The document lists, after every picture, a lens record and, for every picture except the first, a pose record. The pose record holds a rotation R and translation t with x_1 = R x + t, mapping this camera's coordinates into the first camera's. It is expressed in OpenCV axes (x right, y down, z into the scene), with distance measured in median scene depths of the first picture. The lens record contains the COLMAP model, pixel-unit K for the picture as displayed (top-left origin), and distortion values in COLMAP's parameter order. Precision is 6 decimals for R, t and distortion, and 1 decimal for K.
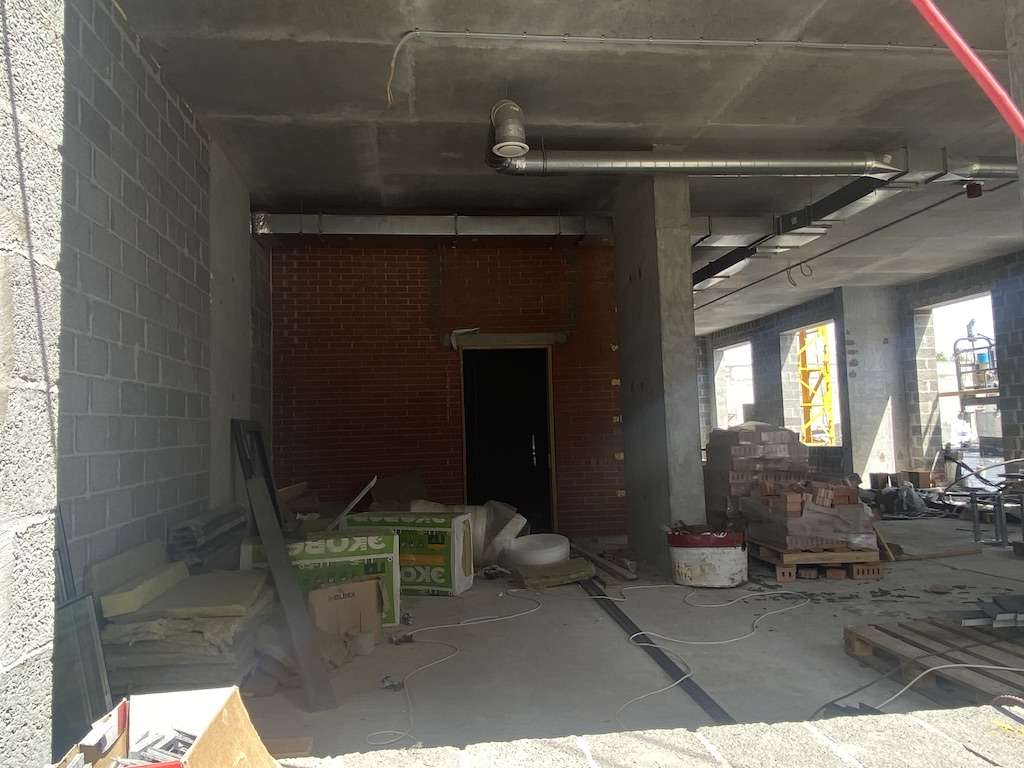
lens RADIAL K [[745.8, 0, 490.8], [0, 745.8, 381.9], [0, 0, 1]] dist [0.090398, -0.113441]
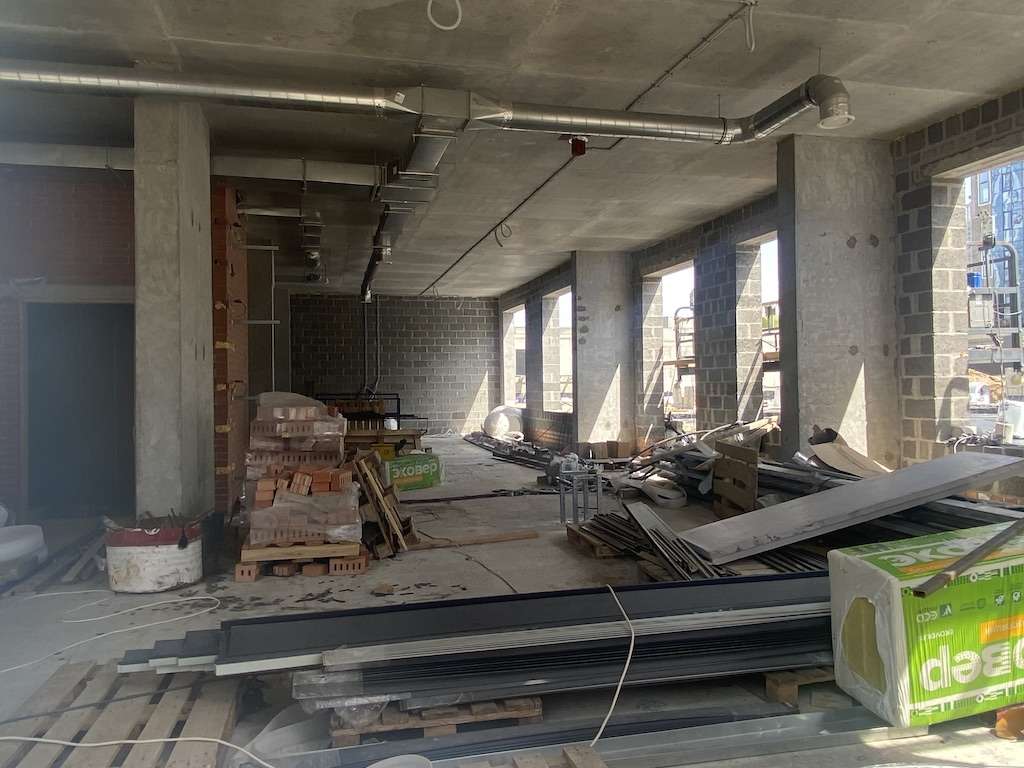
lens RADIAL K [[745.8, 0, 490.8], [0, 745.8, 381.9], [0, 0, 1]] dist [0.090398, -0.113441]
pose [[0.992701, 0.016552, 0.119462, 0.289621], [-0.023434, 0.998131, 0.056437, -0.010767], [-0.118305, -0.058824, 0.991233, 0.060315]]
